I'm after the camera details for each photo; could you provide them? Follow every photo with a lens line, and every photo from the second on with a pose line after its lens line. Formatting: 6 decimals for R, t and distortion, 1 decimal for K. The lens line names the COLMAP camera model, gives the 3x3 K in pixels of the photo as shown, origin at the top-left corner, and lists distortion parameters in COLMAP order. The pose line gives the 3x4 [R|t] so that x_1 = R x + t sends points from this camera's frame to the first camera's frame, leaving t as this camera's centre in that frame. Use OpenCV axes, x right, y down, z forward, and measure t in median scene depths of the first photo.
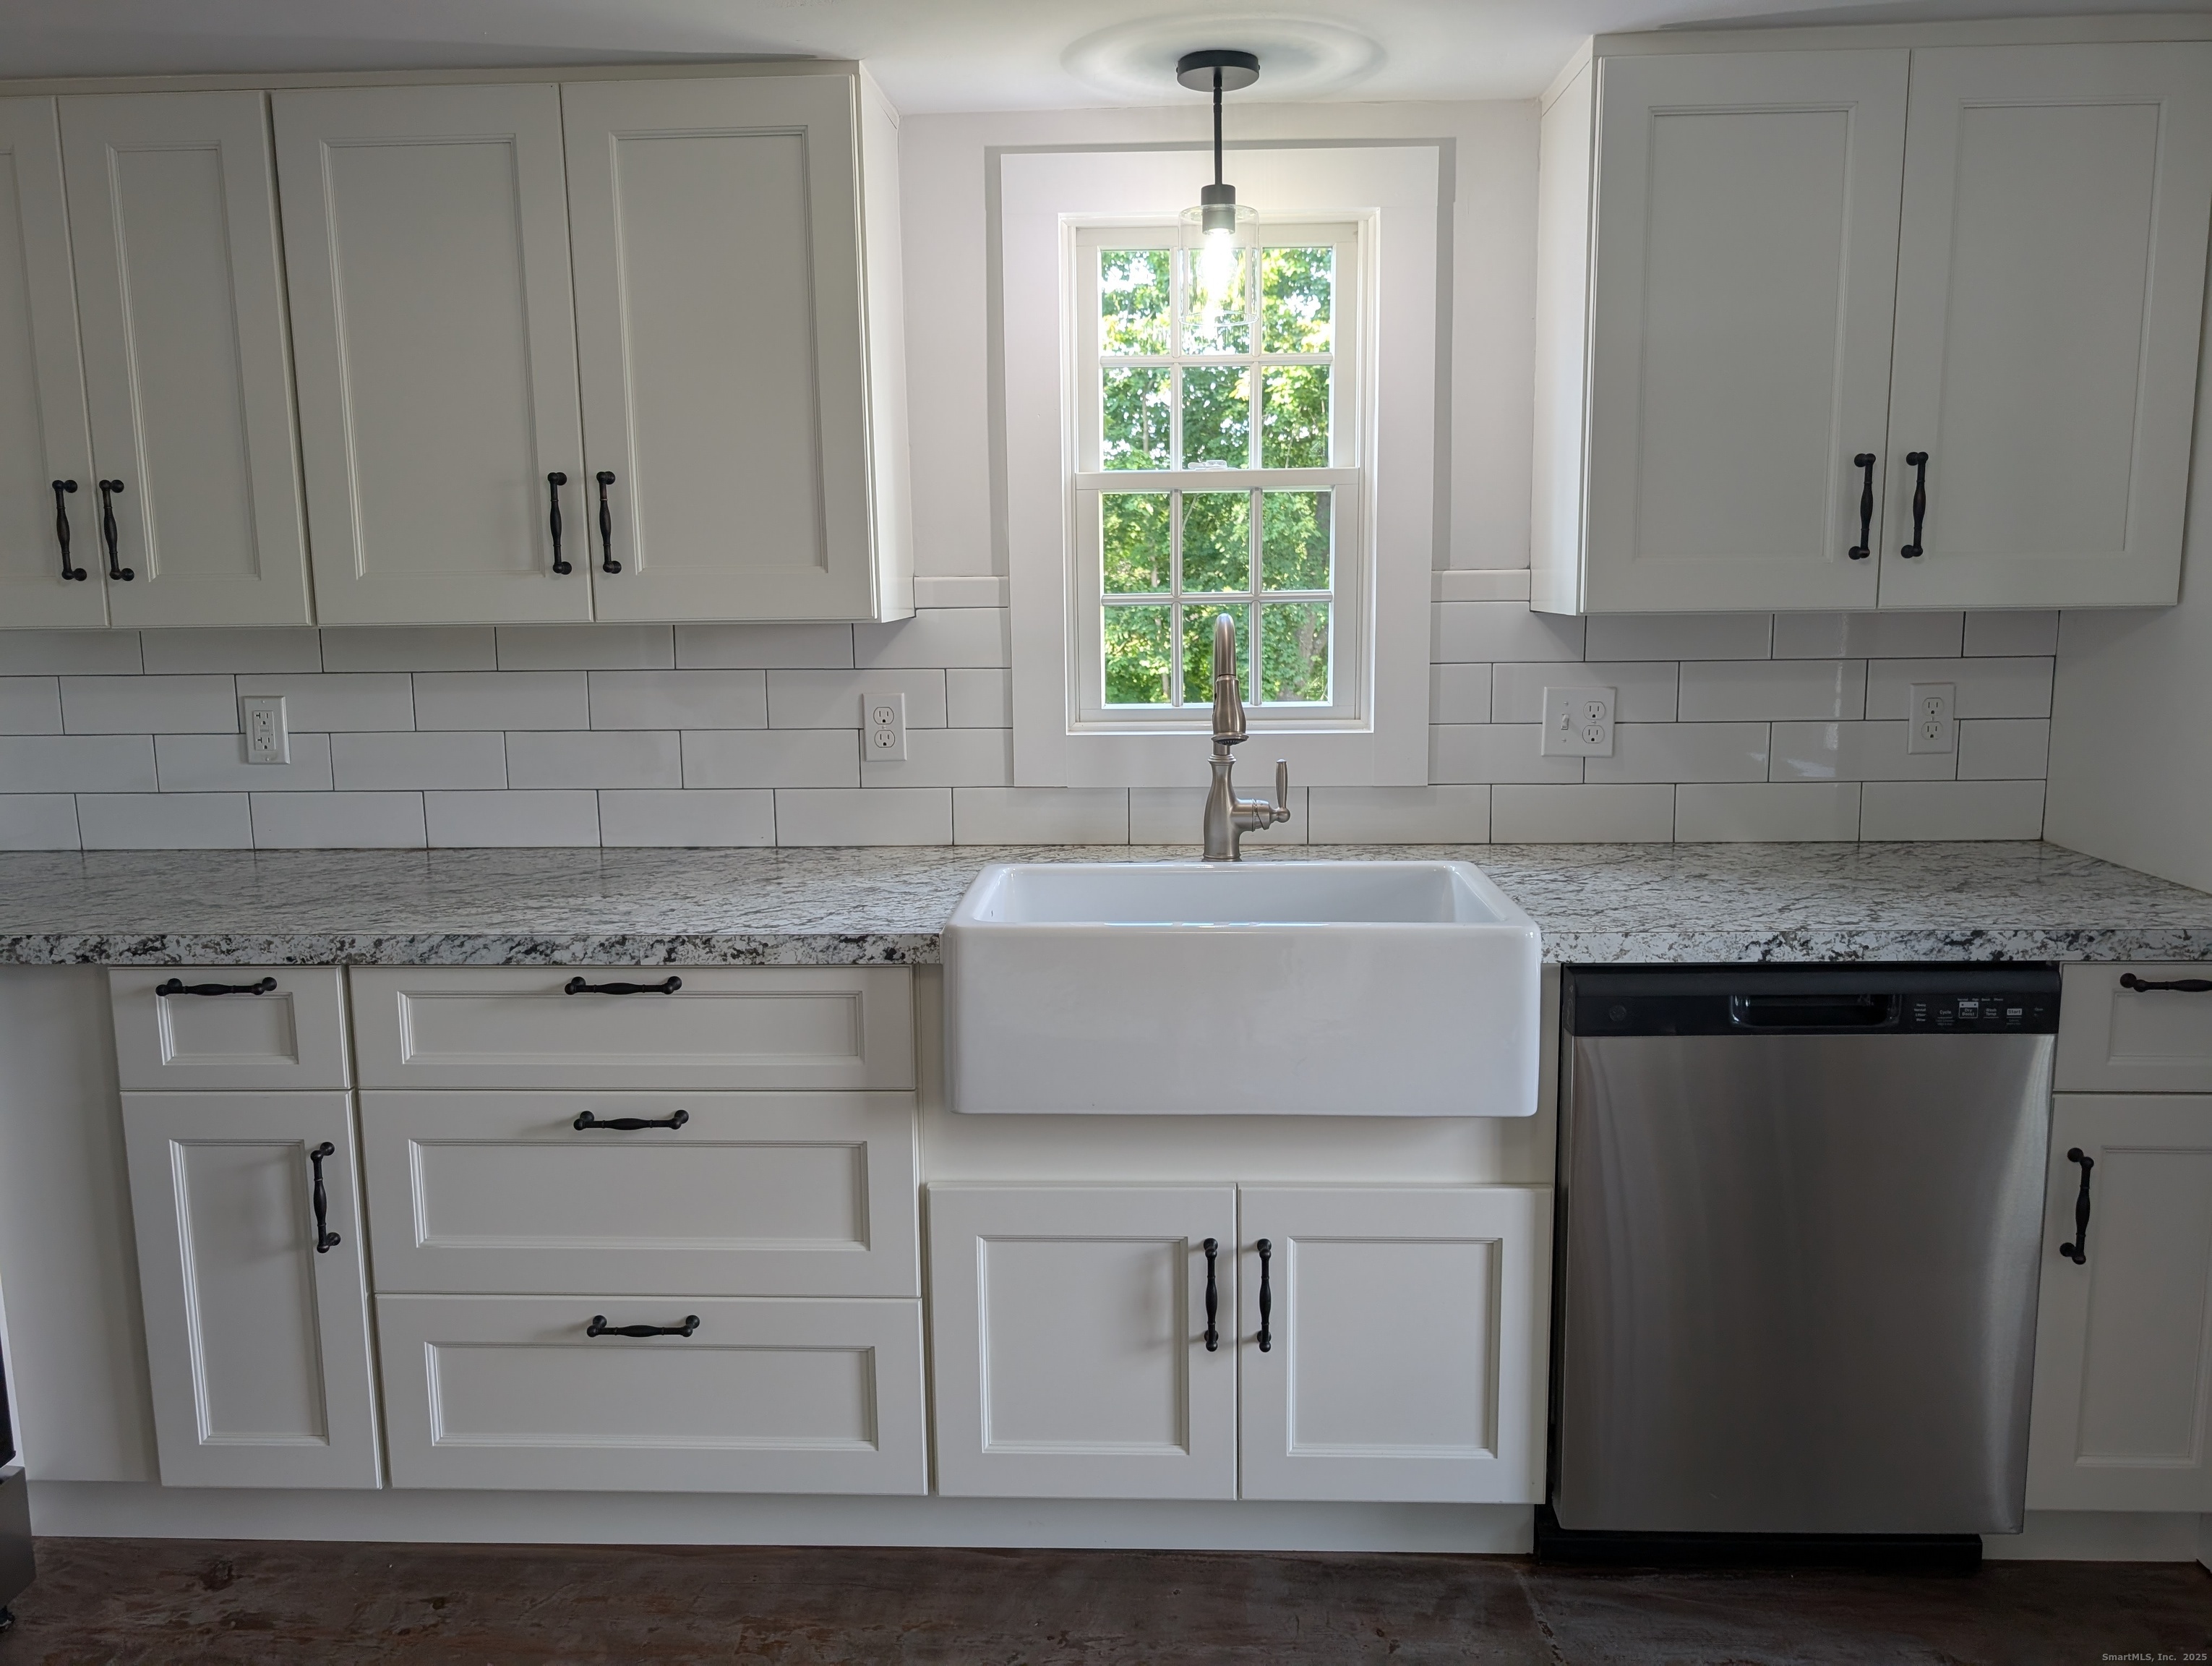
lens RADIAL K [[1552.1, 0, 1100.6], [0, 1552.1, 813.7], [0, 0, 1]] dist [0.010934, -0.007958]
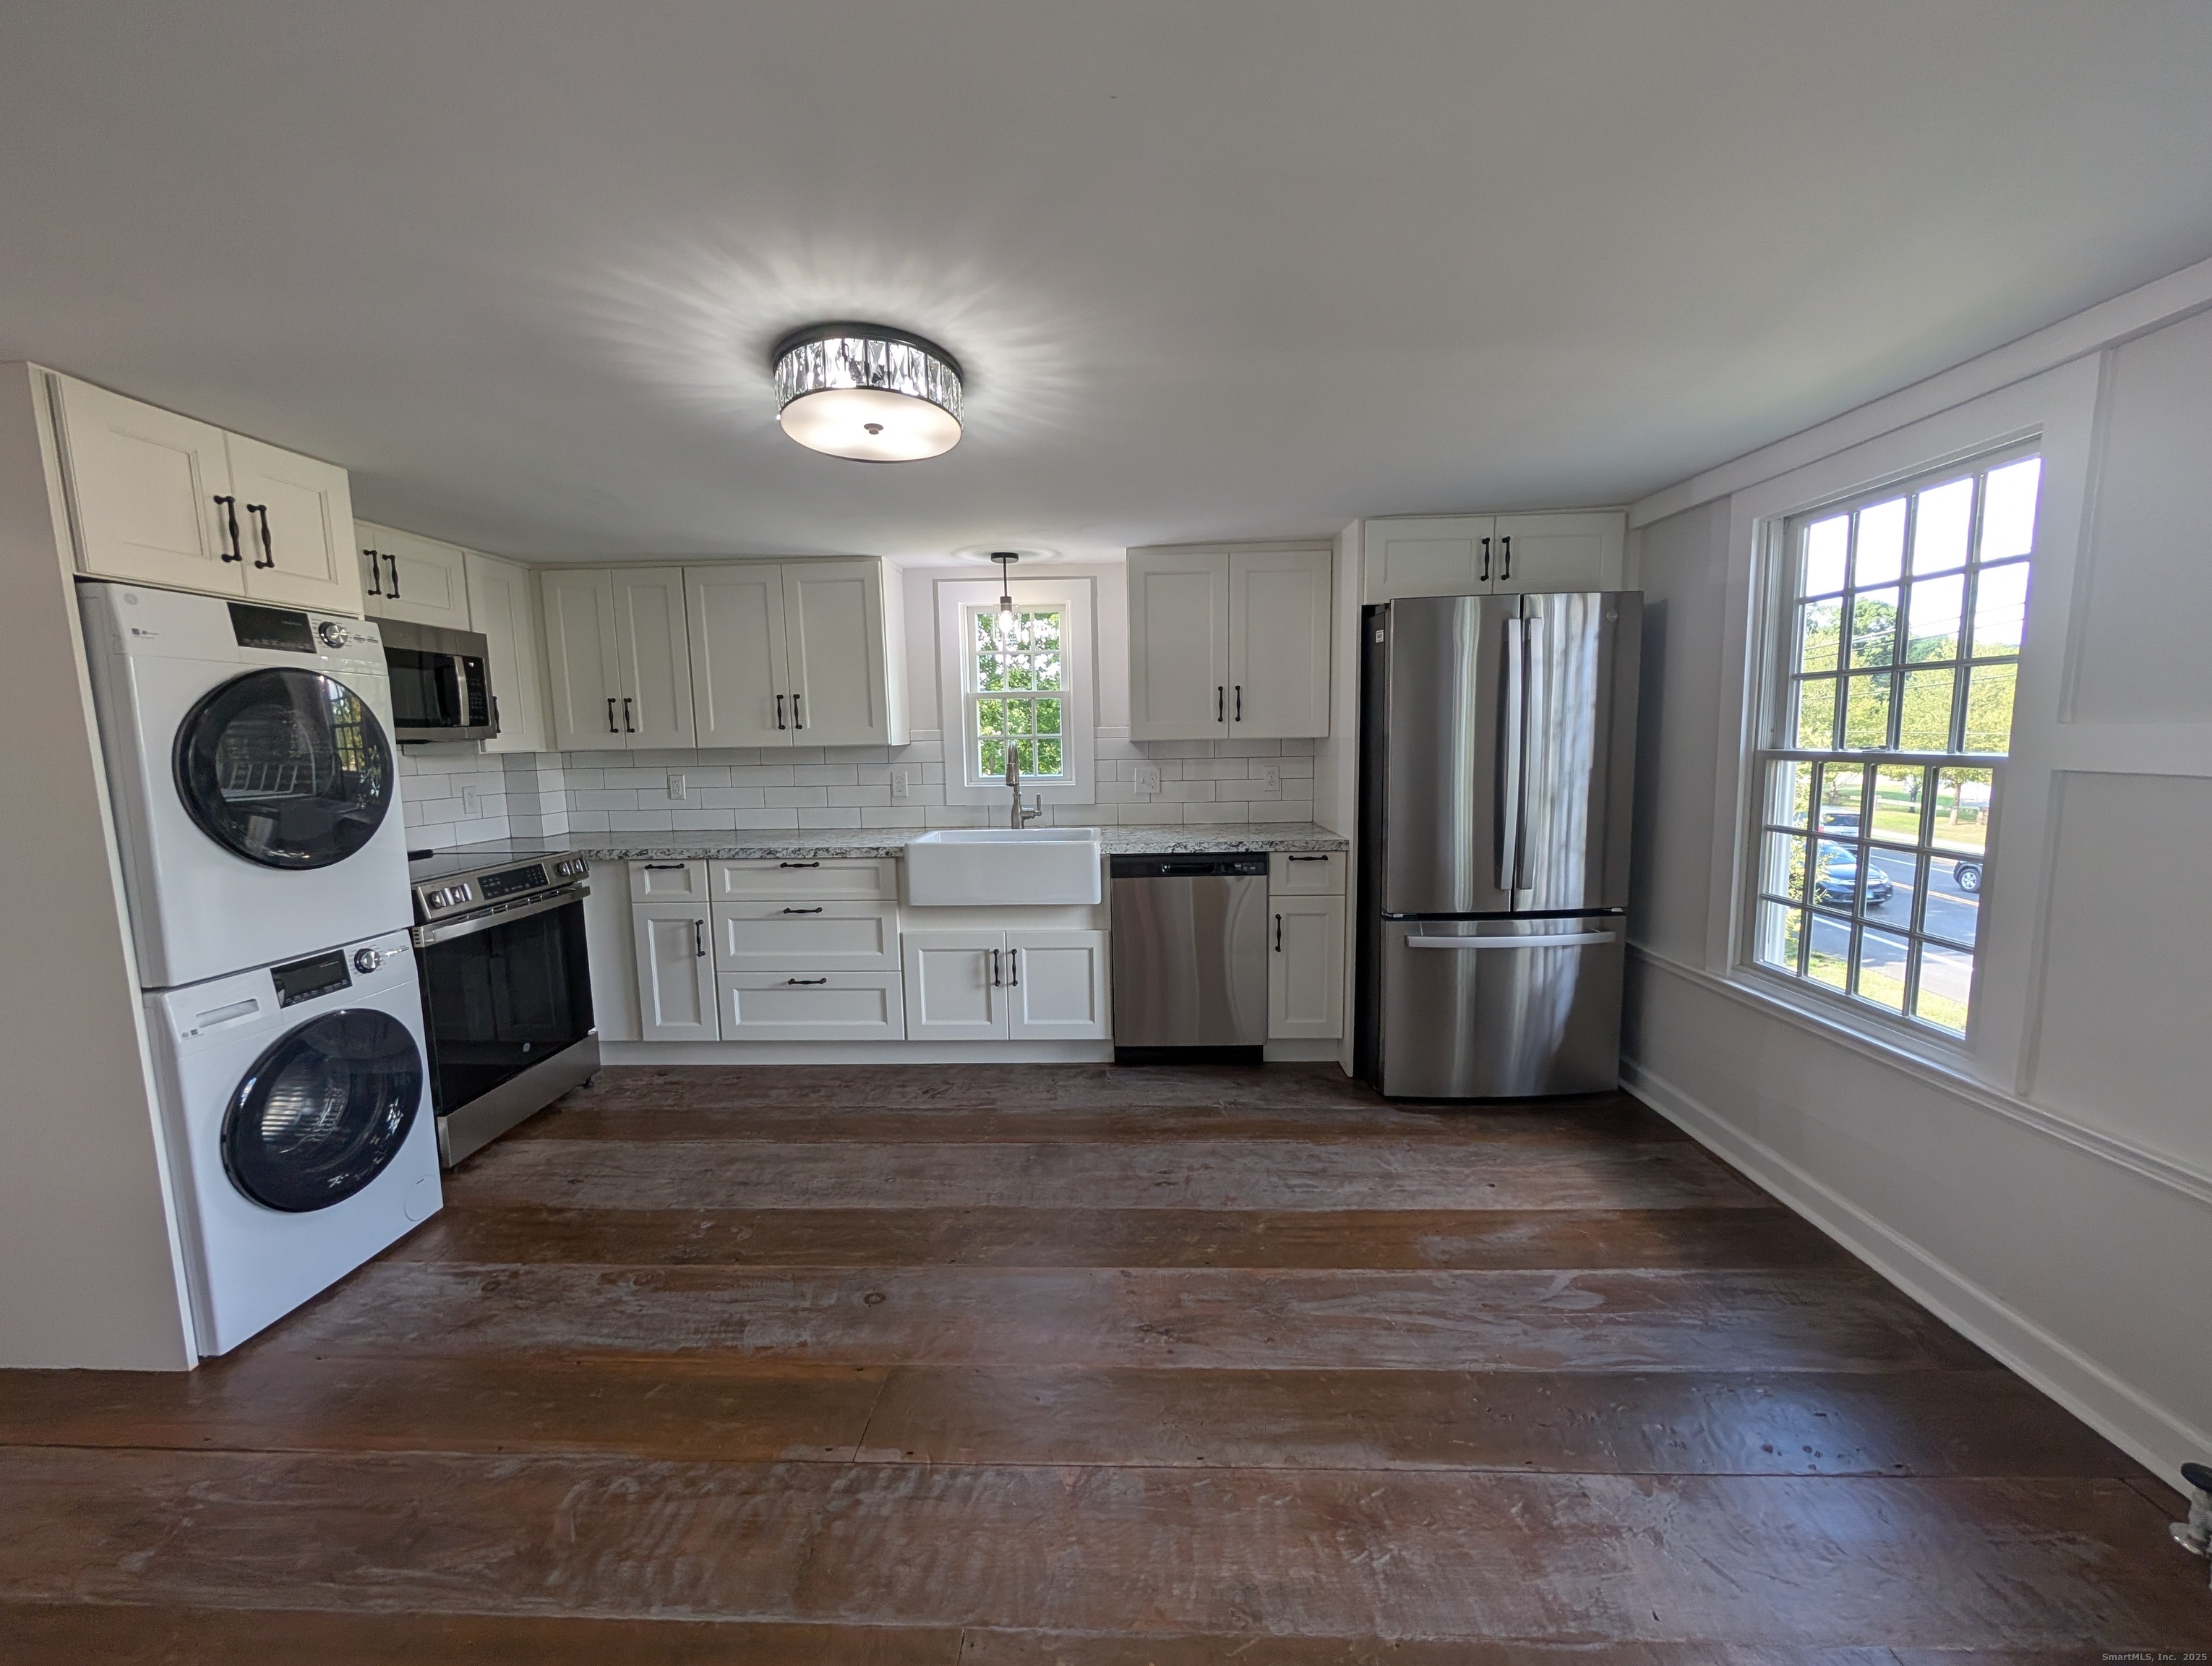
lens RADIAL K [[838.4, 0, 1107.7], [0, 838.4, 843.1], [0, 0, 1]] dist [-0.000340, -0.000022]
pose [[0.999968, -0.006237, 0.004966, 0.272834], [0.006357, 0.999679, -0.024540, 0.108257], [-0.004811, 0.024571, 0.999687, -0.607936]]
